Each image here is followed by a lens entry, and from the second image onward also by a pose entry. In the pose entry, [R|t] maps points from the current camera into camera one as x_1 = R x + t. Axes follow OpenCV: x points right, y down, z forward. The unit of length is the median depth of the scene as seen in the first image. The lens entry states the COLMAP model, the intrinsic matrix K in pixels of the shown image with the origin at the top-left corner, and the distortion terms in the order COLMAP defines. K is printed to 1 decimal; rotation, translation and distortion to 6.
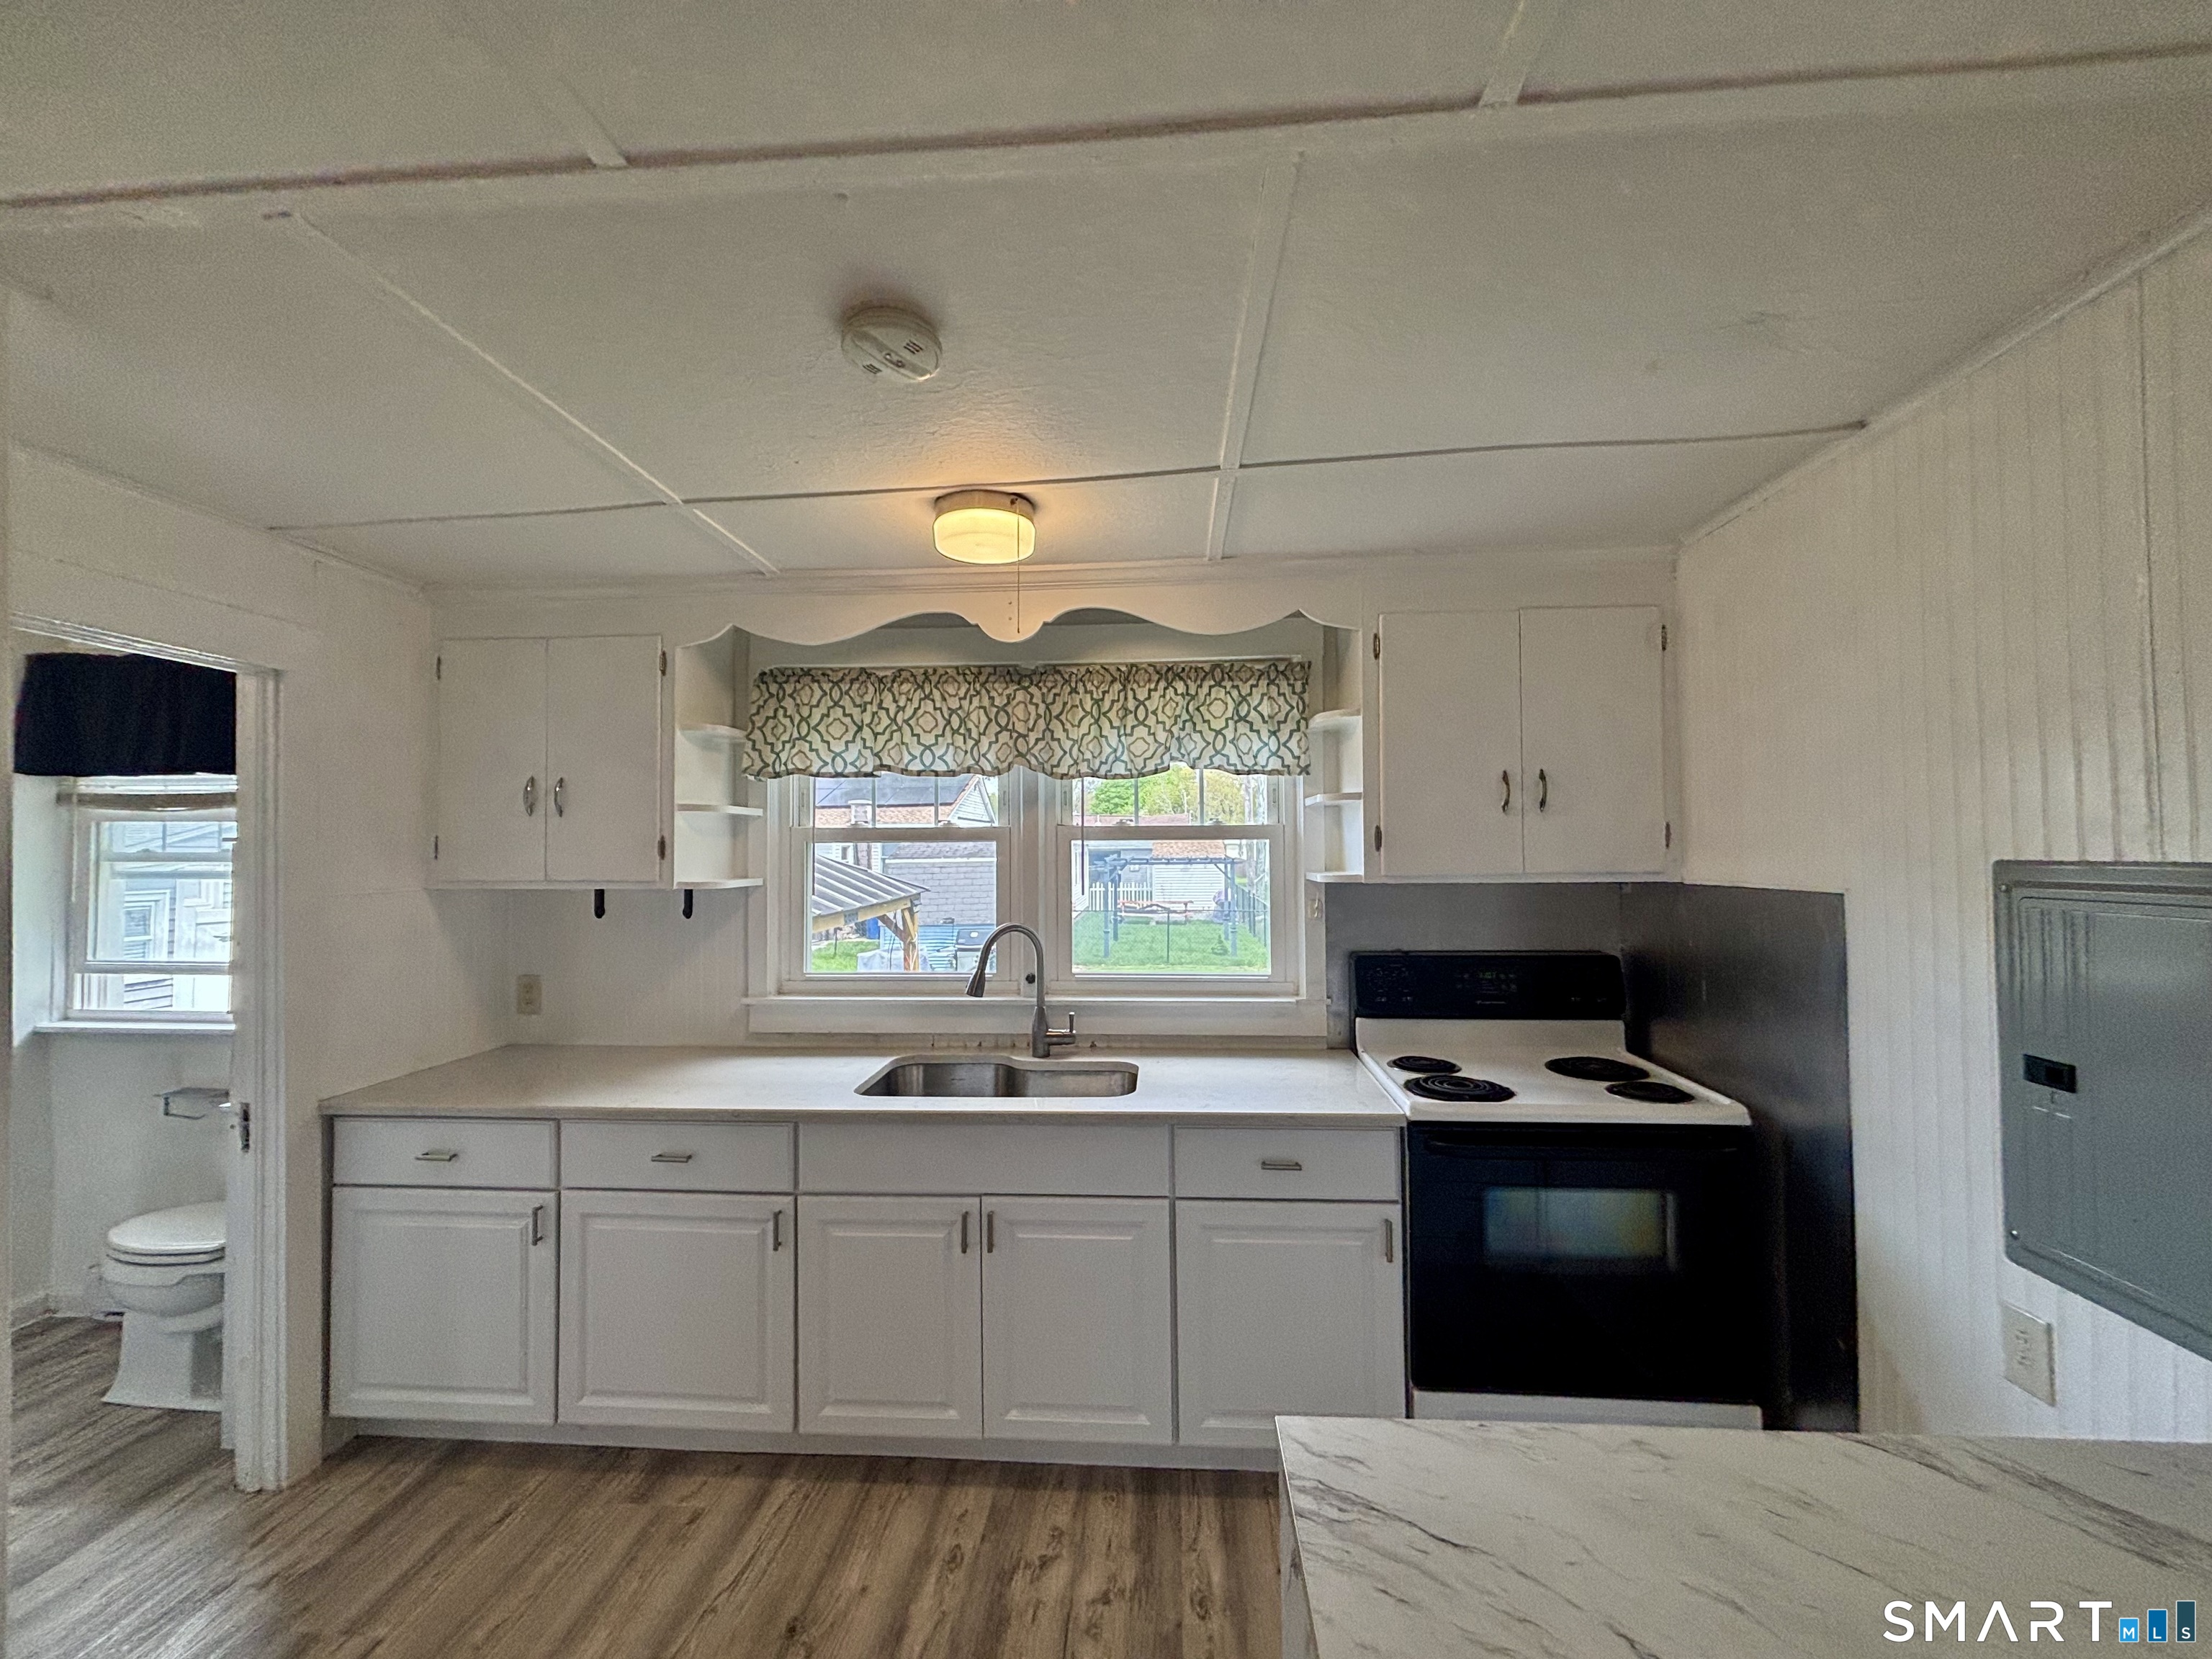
lens RADIAL K [[894.8, 0, 1095.1], [0, 894.8, 823.9], [0, 0, 1]] dist [0.002664, 0.000248]
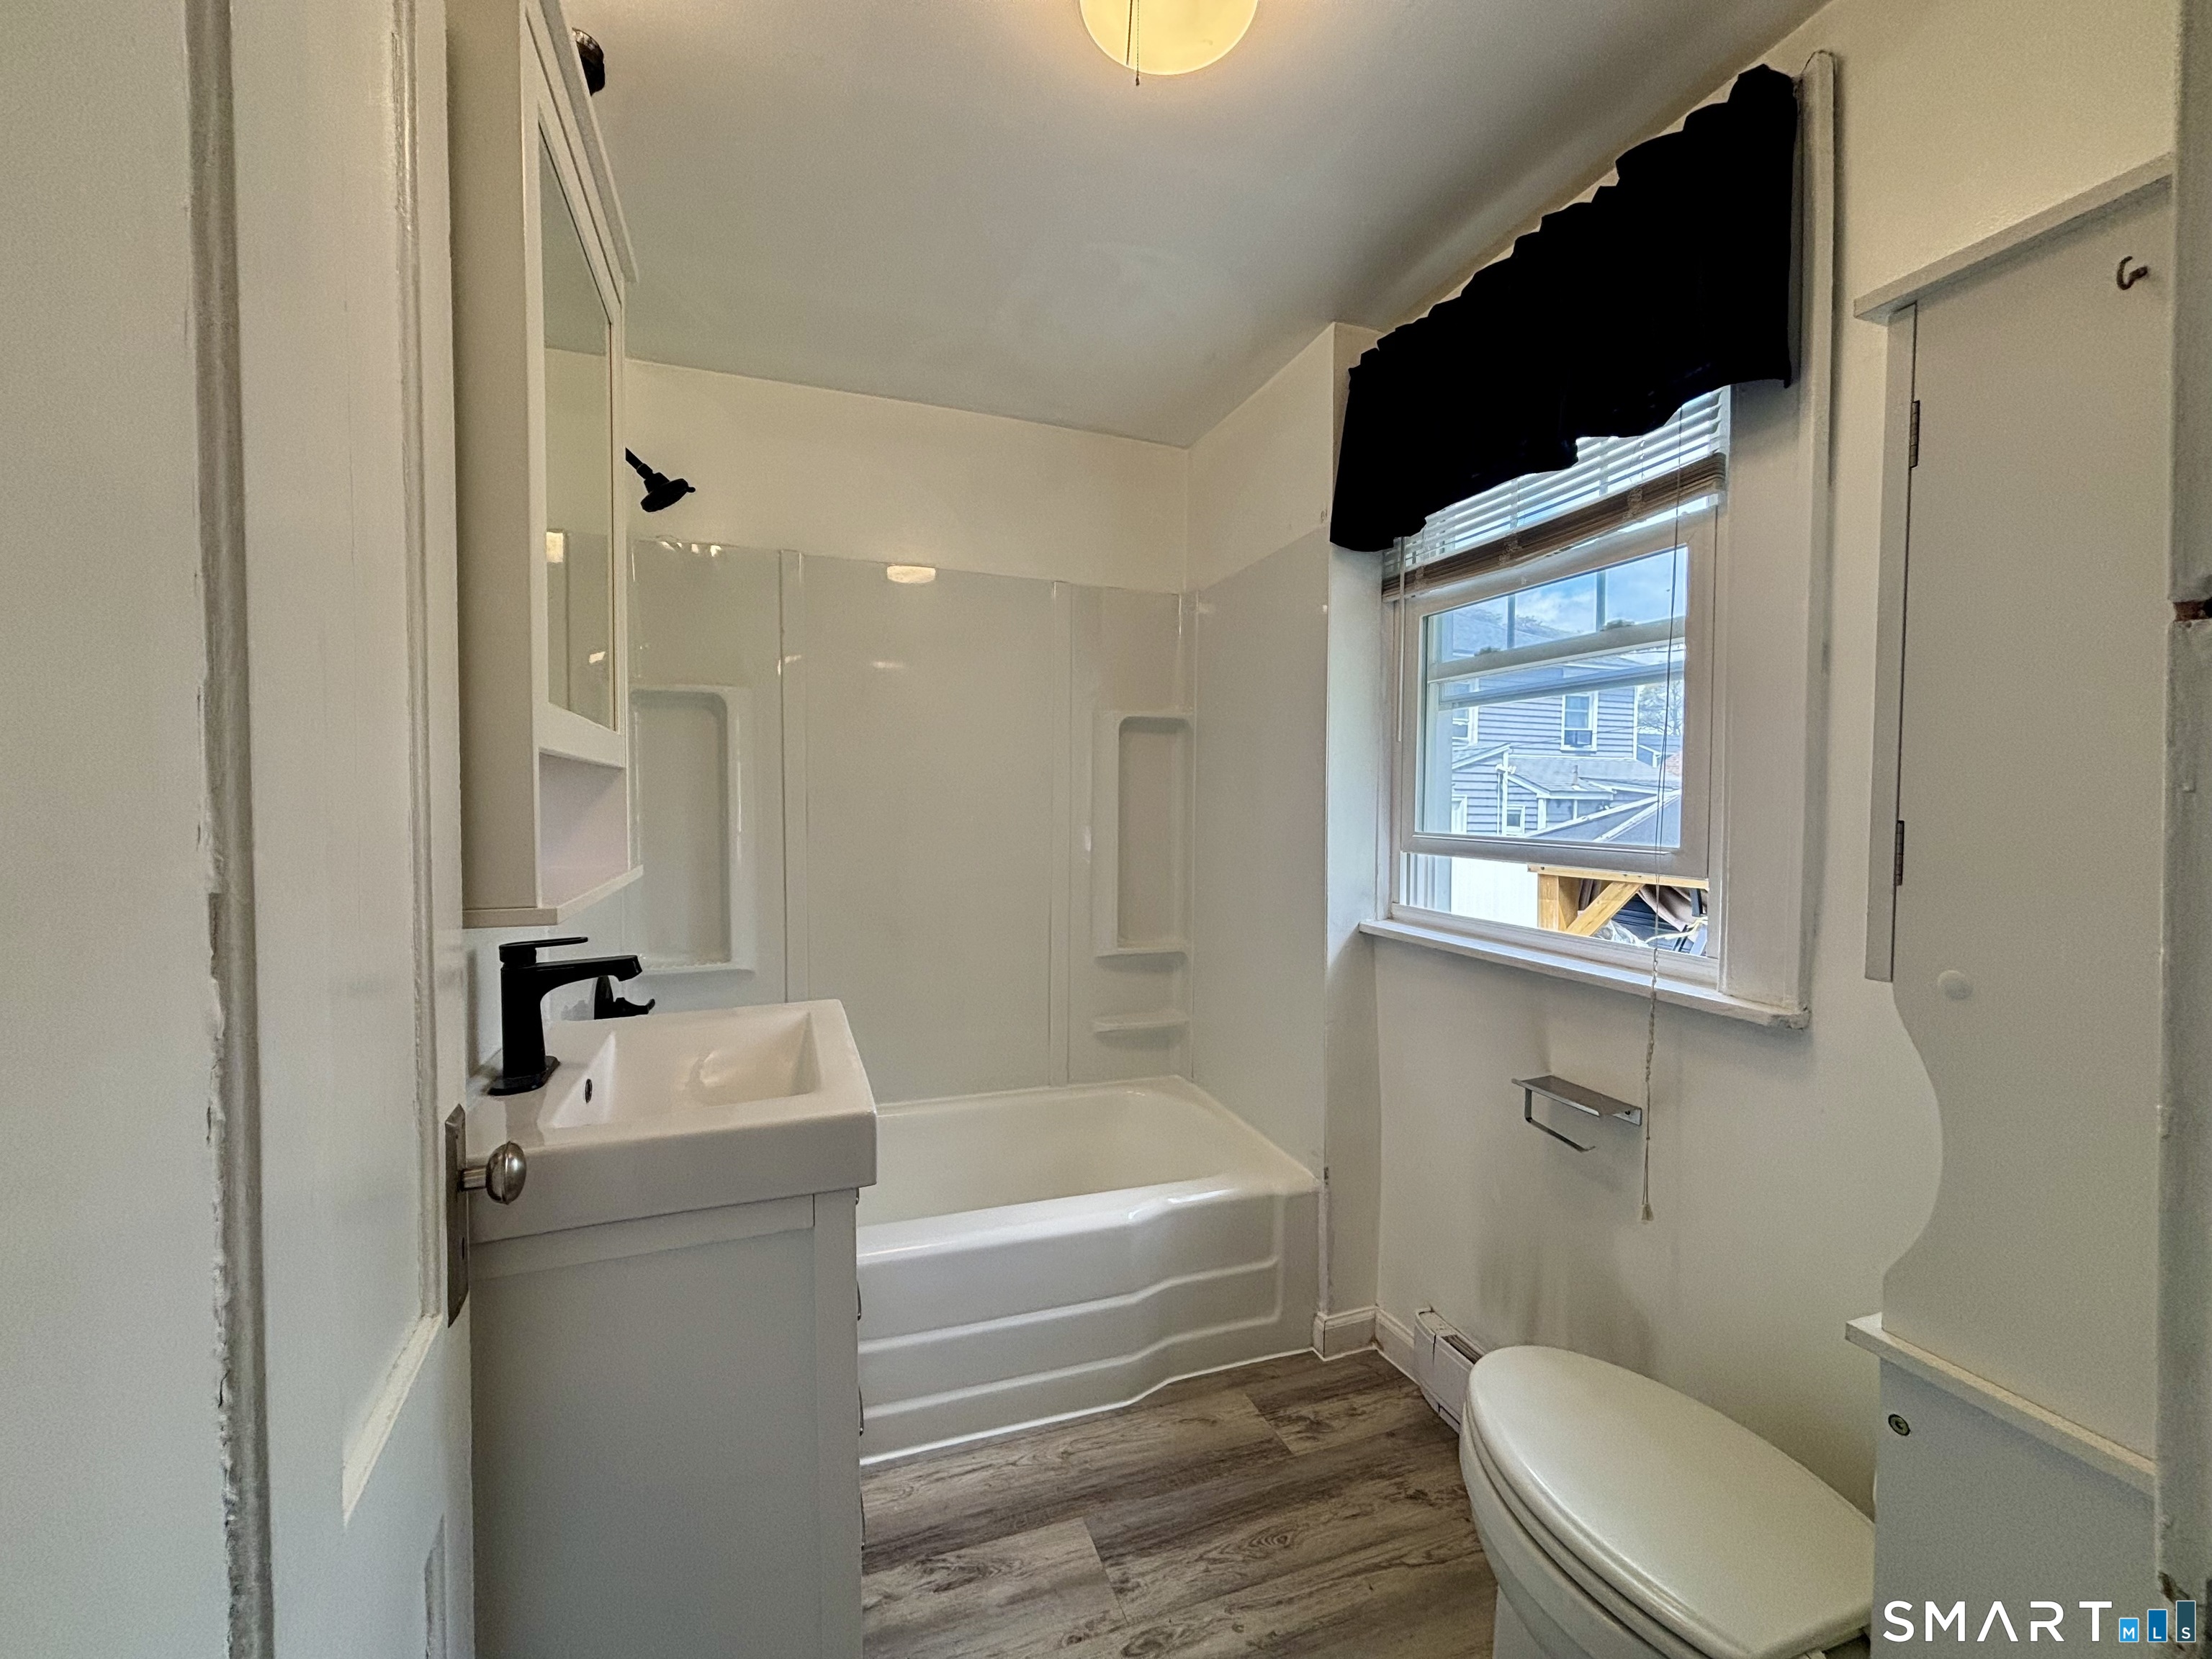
lens RADIAL K [[894.8, 0, 1095.8], [0, 894.8, 827.7], [0, 0, 1]] dist [0.002664, 0.000248]
pose [[0.407972, 0.033364, -0.912385, -0.731324], [0.010459, 0.999096, 0.041212, 0.139852], [0.912935, -0.026356, 0.407254, 0.615157]]
